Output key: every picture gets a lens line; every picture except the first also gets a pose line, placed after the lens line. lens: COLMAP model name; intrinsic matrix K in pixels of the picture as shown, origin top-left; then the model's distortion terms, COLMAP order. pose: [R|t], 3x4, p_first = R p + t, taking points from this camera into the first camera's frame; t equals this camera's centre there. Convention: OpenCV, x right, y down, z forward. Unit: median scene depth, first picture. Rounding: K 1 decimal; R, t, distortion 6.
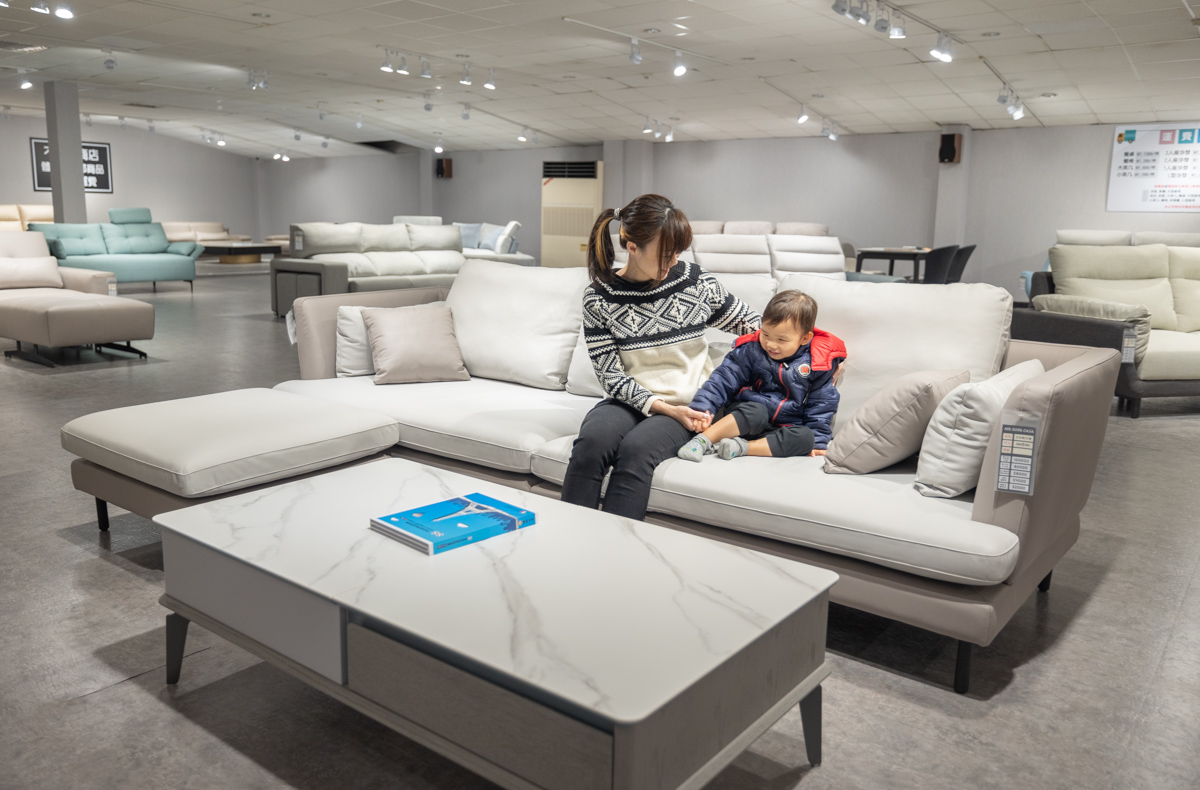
lens RADIAL K [[933.9, 0, 596.8], [0, 933.9, 382.3], [0, 0, 1]] dist [-0.004492, 0.001797]
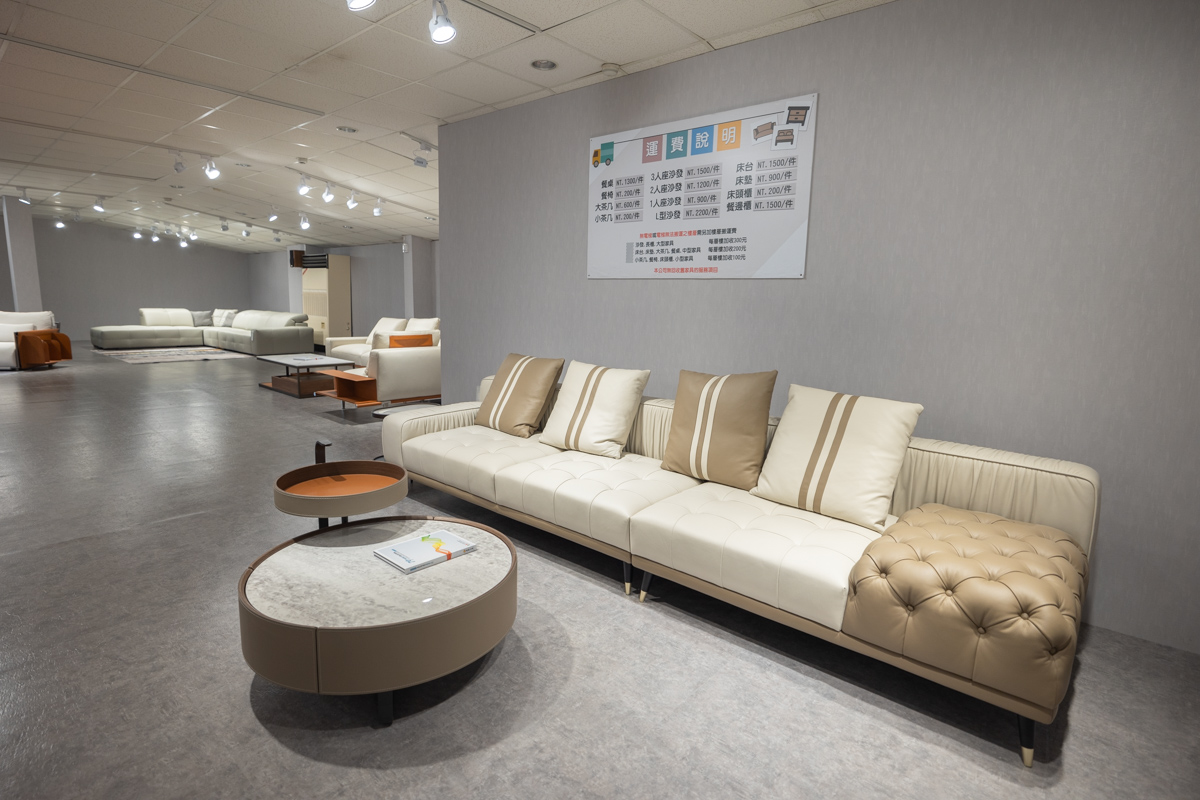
lens RADIAL K [[600.6, 0, 585.0], [0, 600.6, 392.8], [0, 0, 1]] dist [0.000494, 0.000328]
pose [[0.998260, 0.016673, -0.056551, 0.588238], [-0.017977, 0.999582, -0.022620, -0.102950], [0.056150, 0.023598, 0.998143, 0.626018]]
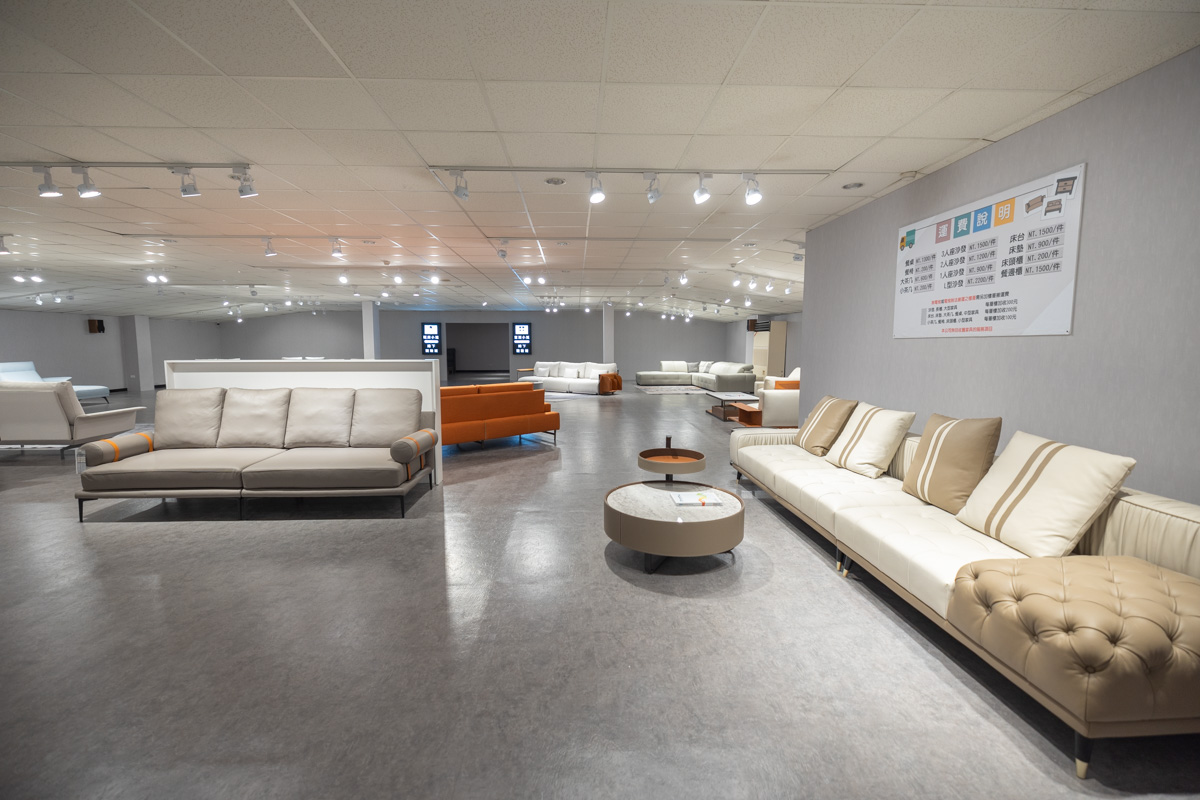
lens RADIAL K [[493.8, 0, 598.7], [0, 493.8, 395.5], [0, 0, 1]] dist [-0.000919, -0.000002]
pose [[0.653826, 0.058355, -0.754392, 0.721294], [-0.122156, 0.992083, -0.029131, -0.099010], [0.746720, 0.111201, 0.655778, 0.576068]]
